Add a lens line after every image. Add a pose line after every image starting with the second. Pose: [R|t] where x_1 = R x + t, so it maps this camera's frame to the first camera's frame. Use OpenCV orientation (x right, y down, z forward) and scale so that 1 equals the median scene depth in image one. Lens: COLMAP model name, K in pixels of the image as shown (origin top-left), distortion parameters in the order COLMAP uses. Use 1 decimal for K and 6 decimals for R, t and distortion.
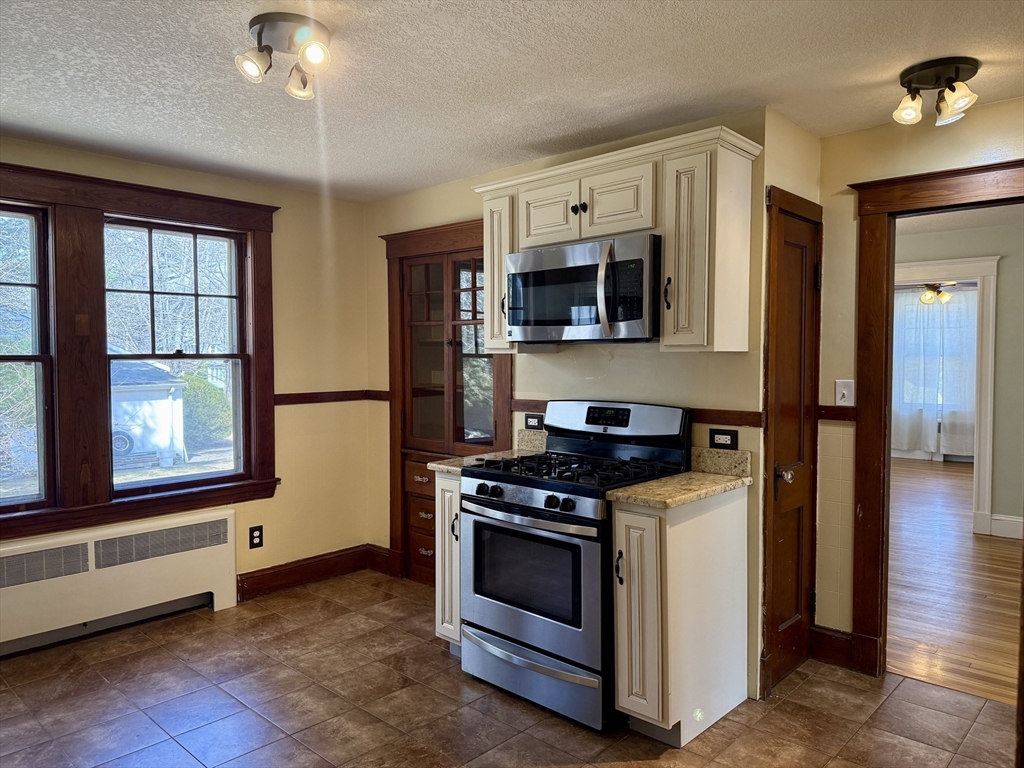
lens RADIAL K [[718.5, 0, 512.0], [0, 718.5, 384.0], [0, 0, 1]] dist [-0.002813, -0.001277]
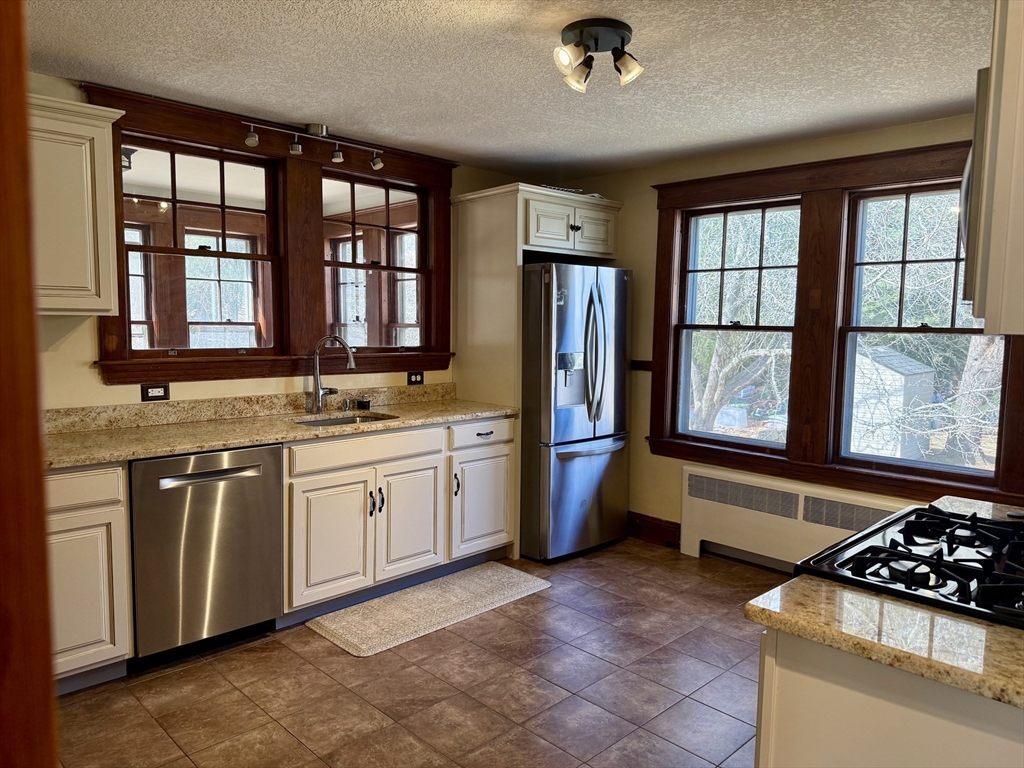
lens RADIAL K [[718.5, 0, 512.0], [0, 718.5, 384.0], [0, 0, 1]] dist [-0.002813, -0.001277]
pose [[-0.045015, 0.090702, -0.994860, 0.585241], [-0.056937, 0.994018, 0.093201, -0.032319], [0.997362, 0.060839, -0.039581, 0.649852]]
